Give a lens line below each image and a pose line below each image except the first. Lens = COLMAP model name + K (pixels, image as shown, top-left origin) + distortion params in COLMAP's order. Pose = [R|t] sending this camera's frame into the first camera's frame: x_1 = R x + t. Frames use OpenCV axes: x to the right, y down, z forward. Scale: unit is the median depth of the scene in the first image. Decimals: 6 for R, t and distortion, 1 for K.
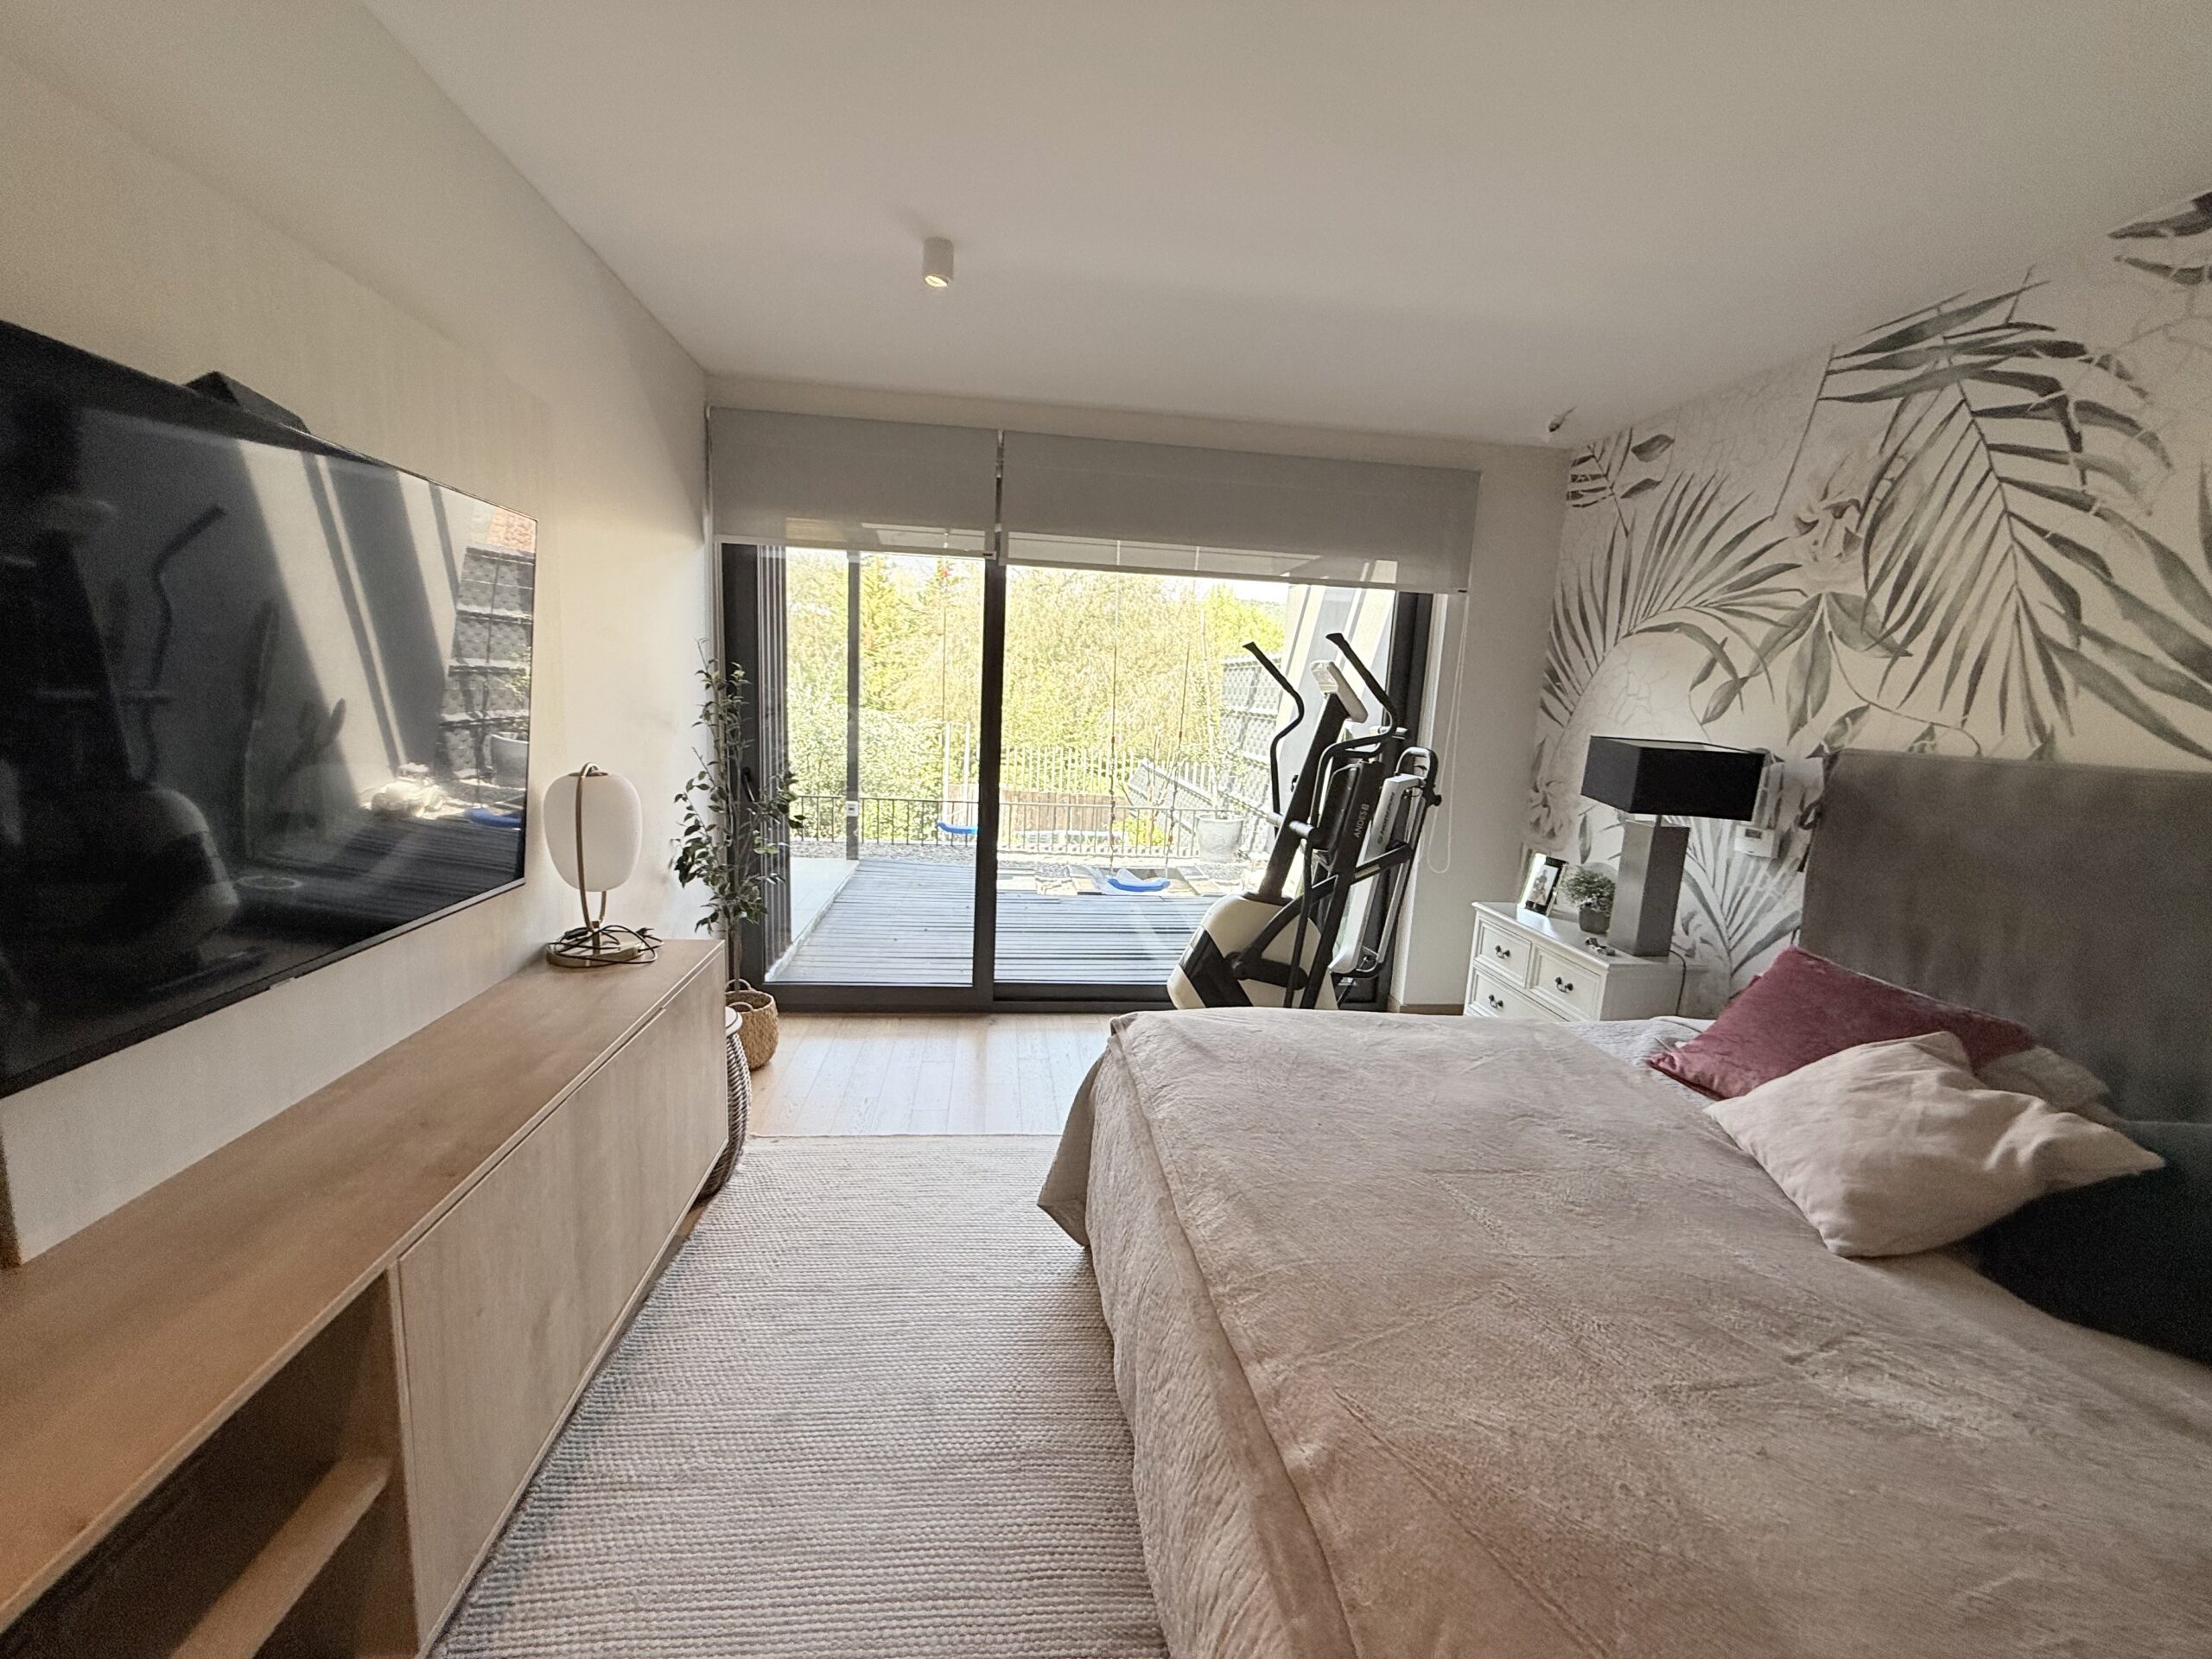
lens RADIAL K [[884.4, 0, 1101.8], [0, 884.4, 833.0], [0, 0, 1]] dist [0.000149, 0.000584]
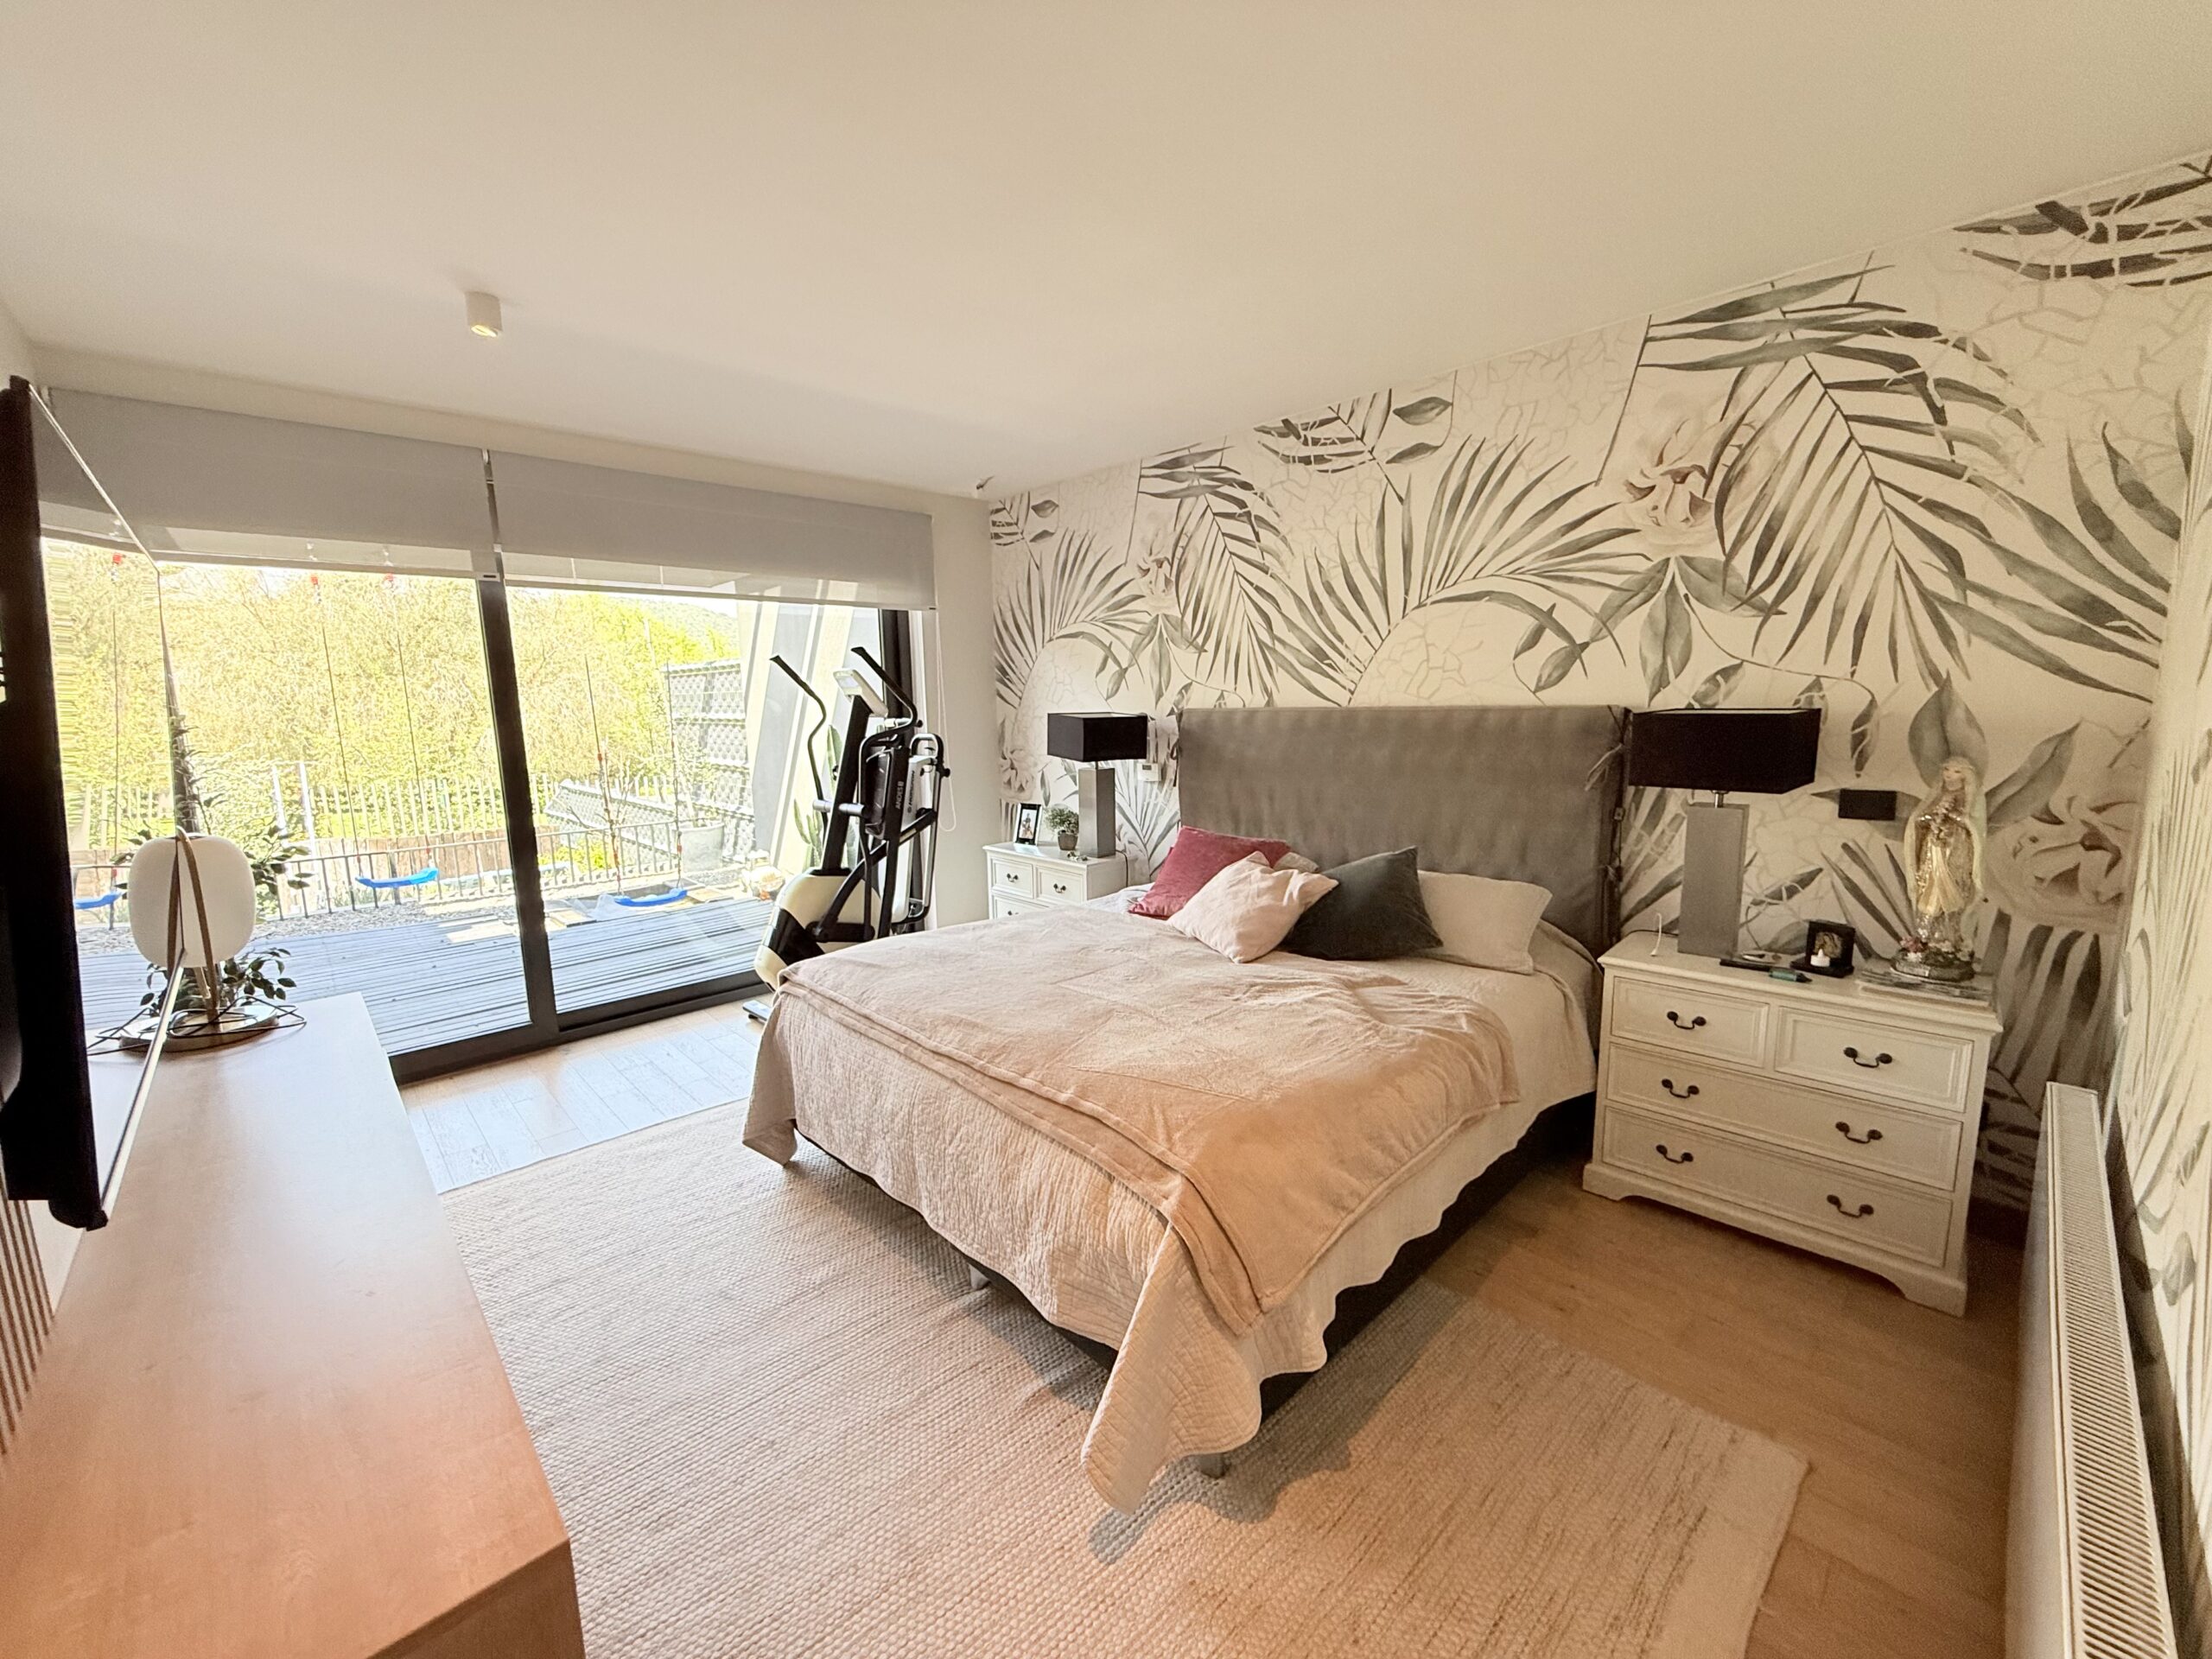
lens RADIAL K [[884.4, 0, 1112.7], [0, 884.4, 830.9], [0, 0, 1]] dist [0.000149, 0.000584]
pose [[0.790218, -0.155692, 0.592718, -0.257706], [0.154107, 0.986594, 0.053695, 0.018468], [-0.593132, 0.048912, 0.803618, -0.216013]]
